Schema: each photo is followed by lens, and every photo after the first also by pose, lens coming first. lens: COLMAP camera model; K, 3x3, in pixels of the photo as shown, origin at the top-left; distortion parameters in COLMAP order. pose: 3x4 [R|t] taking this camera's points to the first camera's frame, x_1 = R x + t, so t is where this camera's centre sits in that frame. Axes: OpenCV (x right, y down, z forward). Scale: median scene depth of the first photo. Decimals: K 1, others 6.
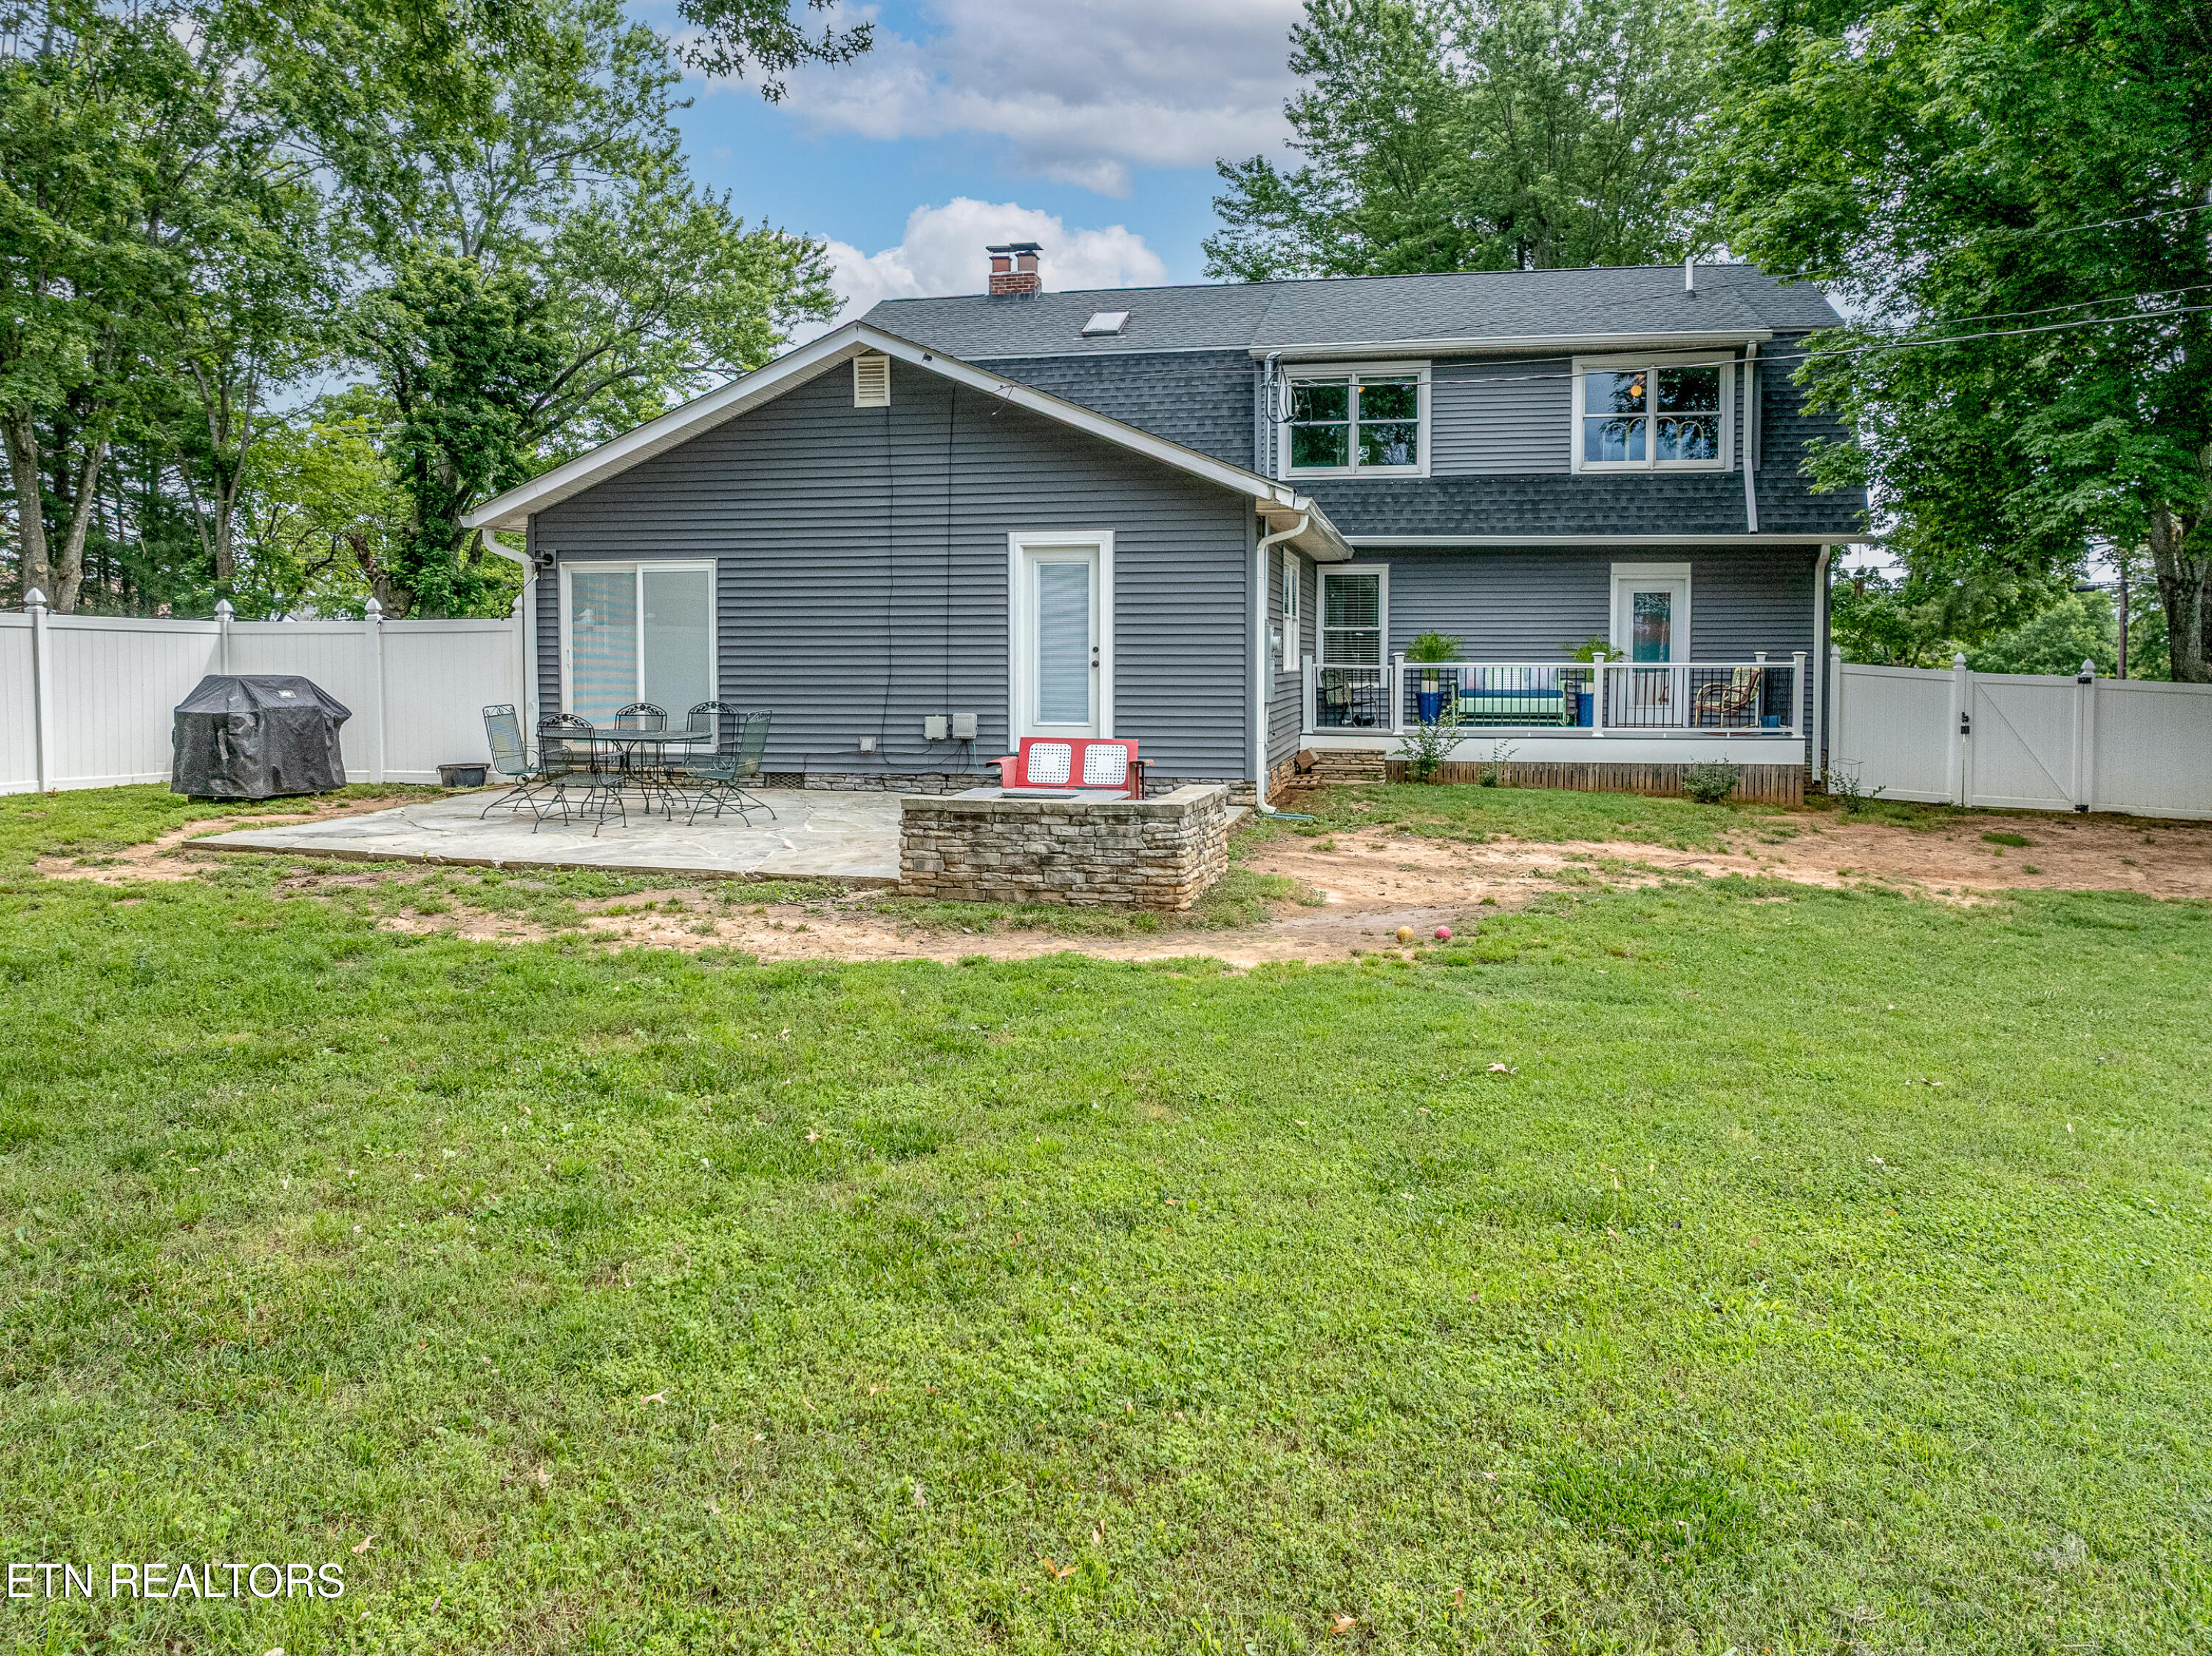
lens RADIAL K [[1566.6, 0, 1105.1], [0, 1566.6, 783.6], [0, 0, 1]] dist [-0.029163, -0.003604]
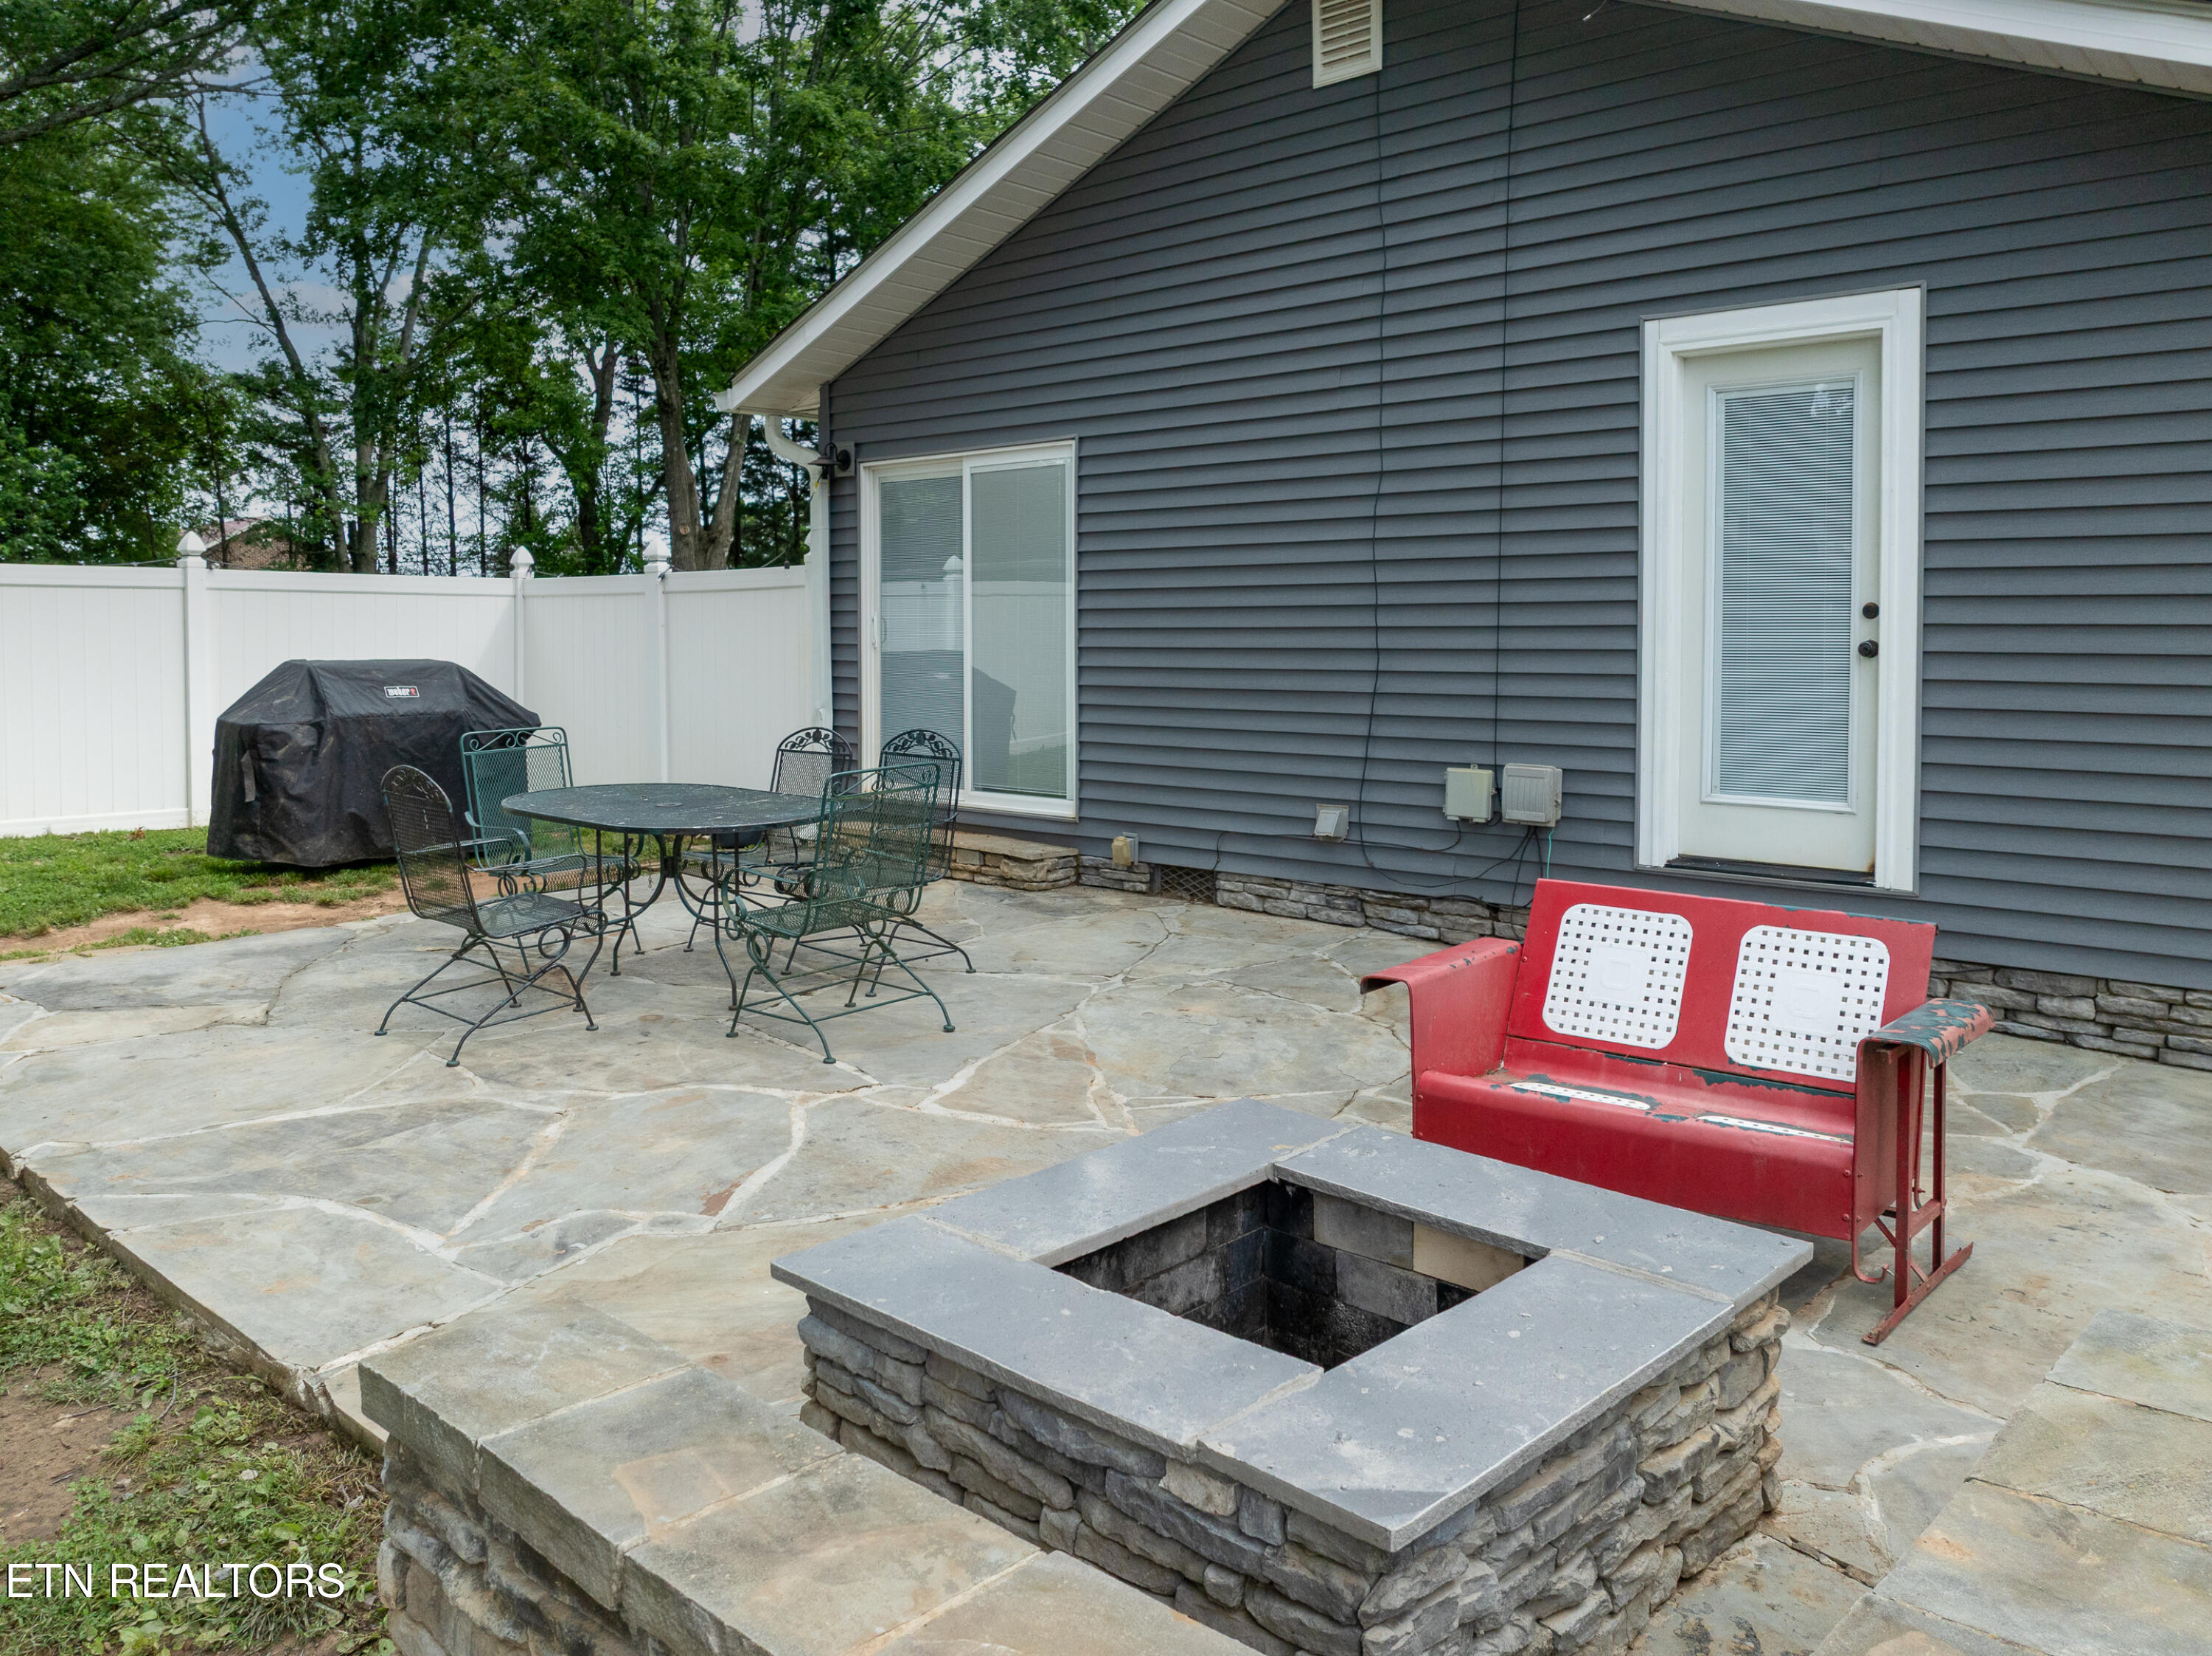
lens RADIAL K [[1642.2, 0, 1109.1], [0, 1642.2, 687.0], [0, 0, 1]] dist [-0.034760, -0.001695]
pose [[0.862097, 0.016131, -0.506487, 0.034350], [-0.037745, 0.998761, -0.032436, -0.046726], [0.505336, 0.047080, 0.861637, 0.558786]]
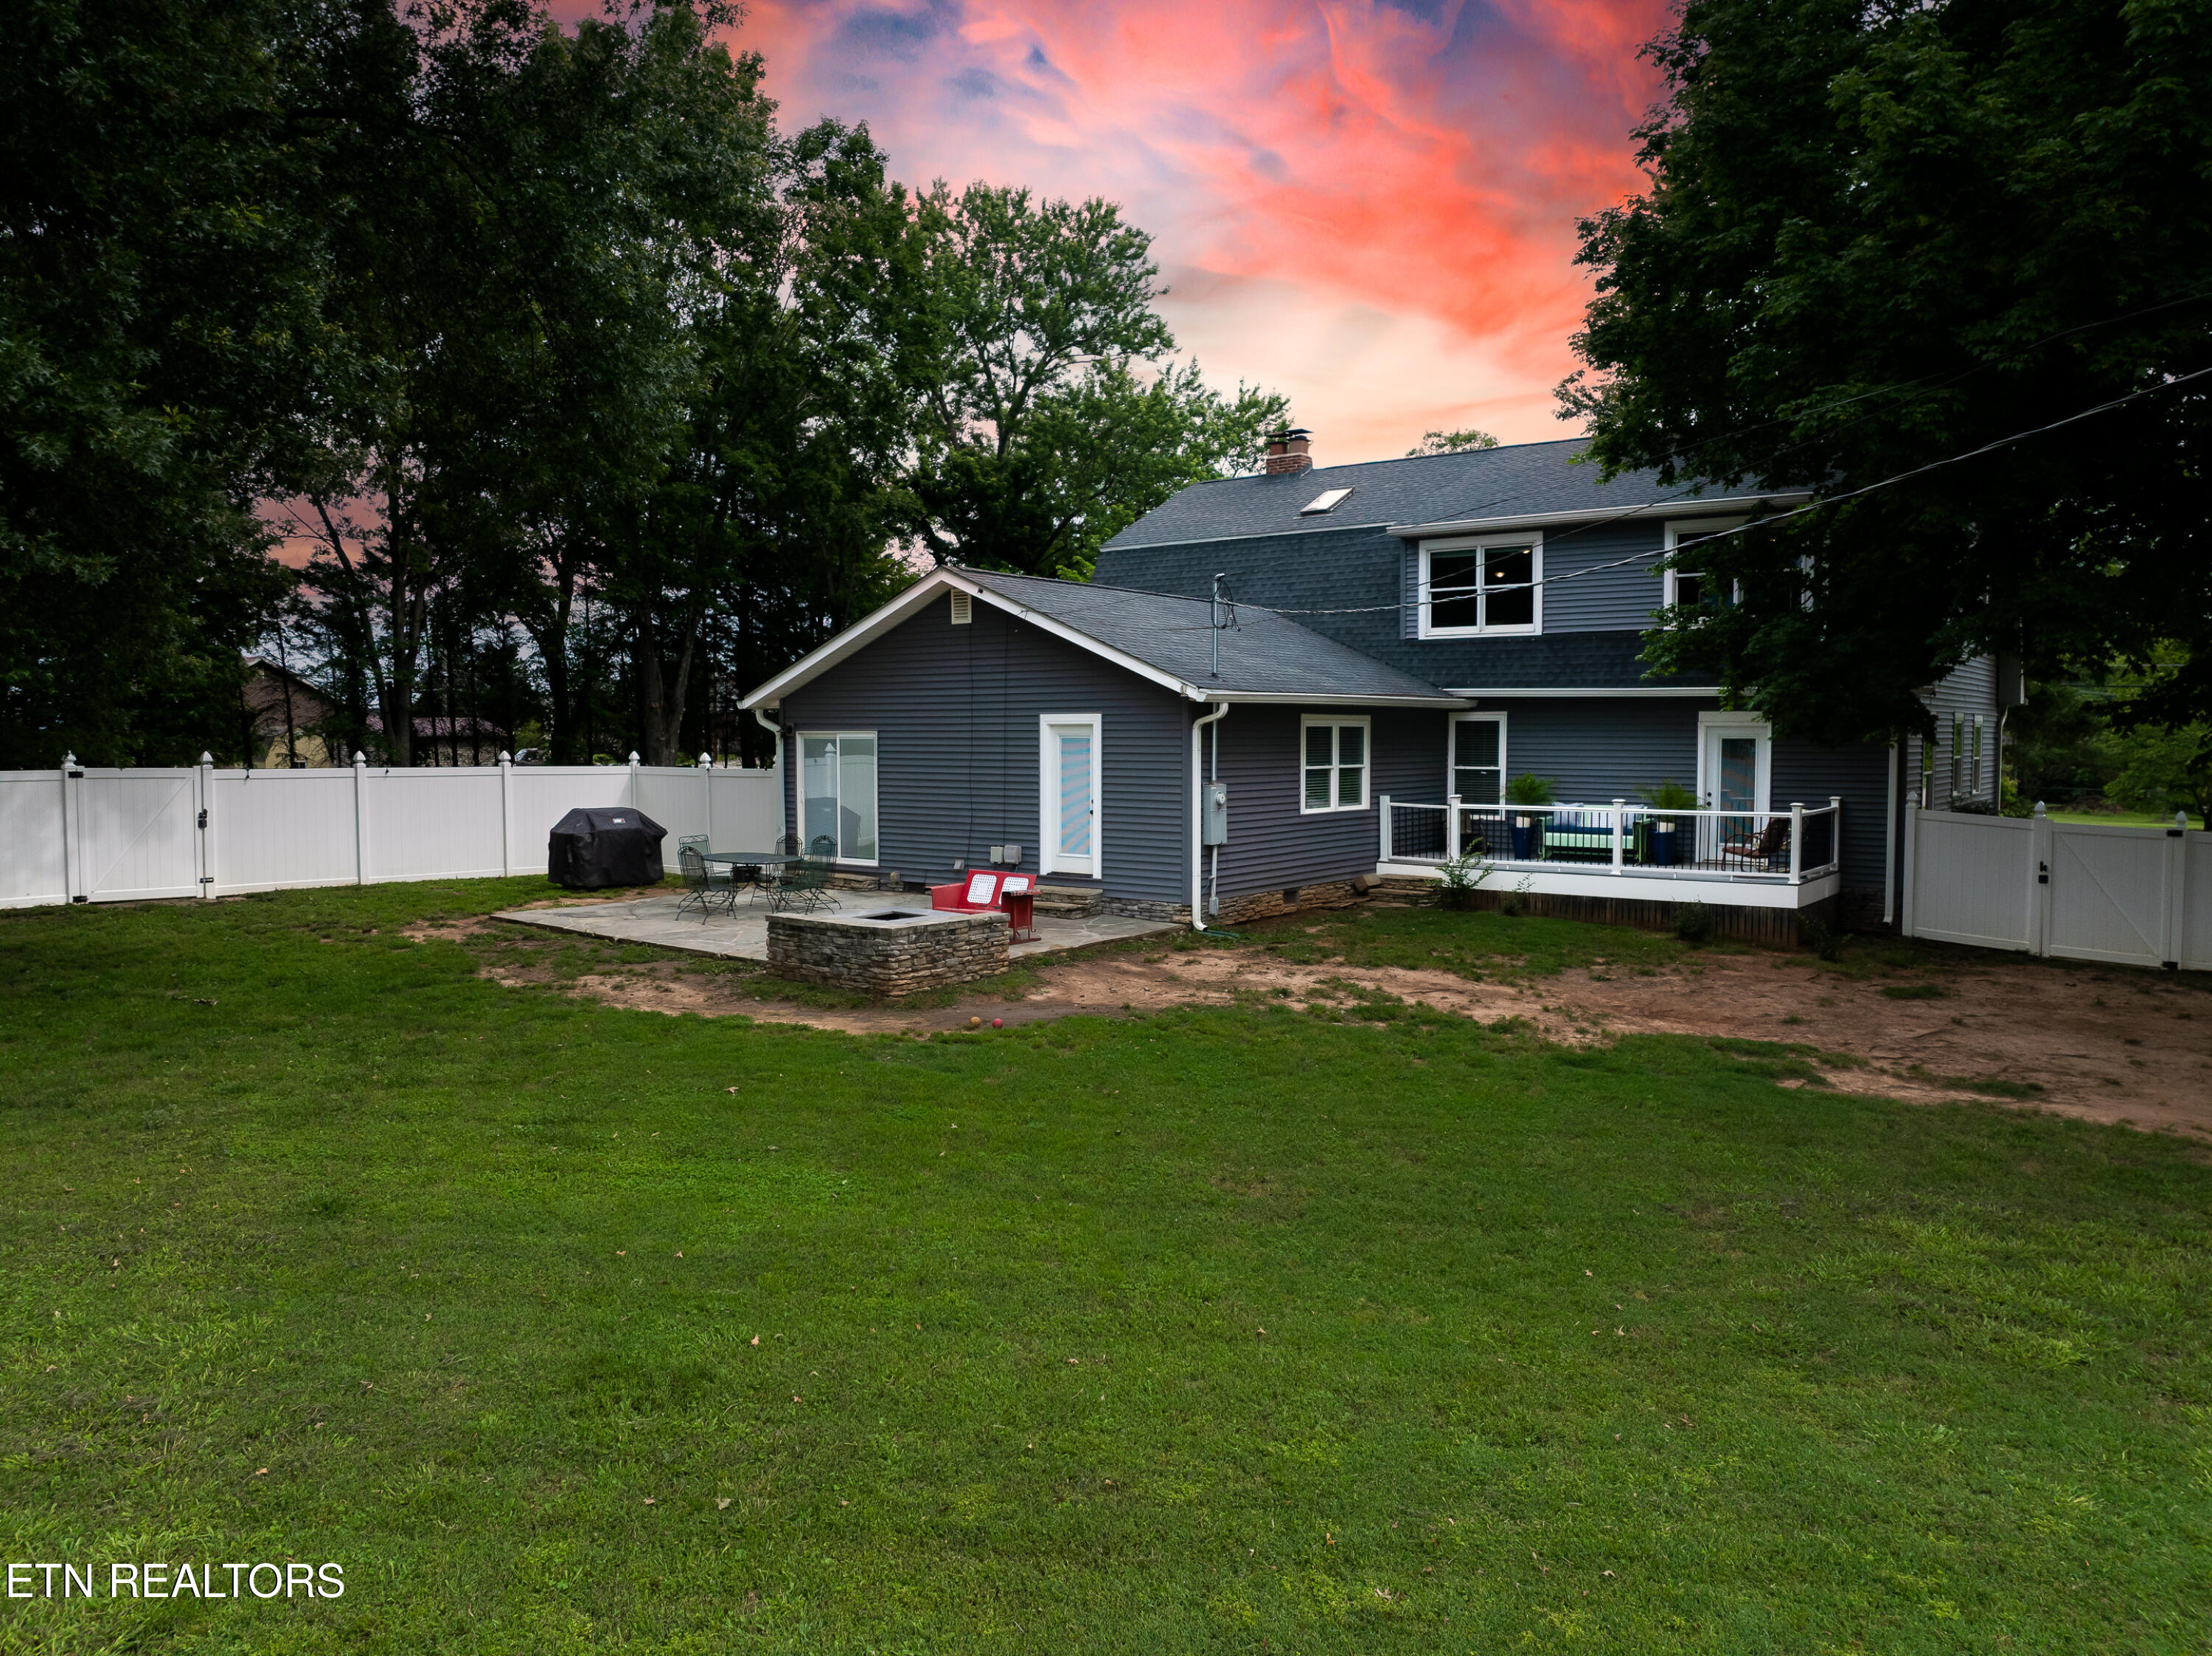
lens RADIAL K [[1566.7, 0, 1106.0], [0, 1566.7, 828.0], [0, 0, 1]] dist [-0.068816, 0.046630]
pose [[0.901403, 0.026836, -0.432149, 0.571747], [-0.033797, 0.999393, -0.008433, -0.050869], [0.431660, 0.022207, 0.901763, -0.200876]]
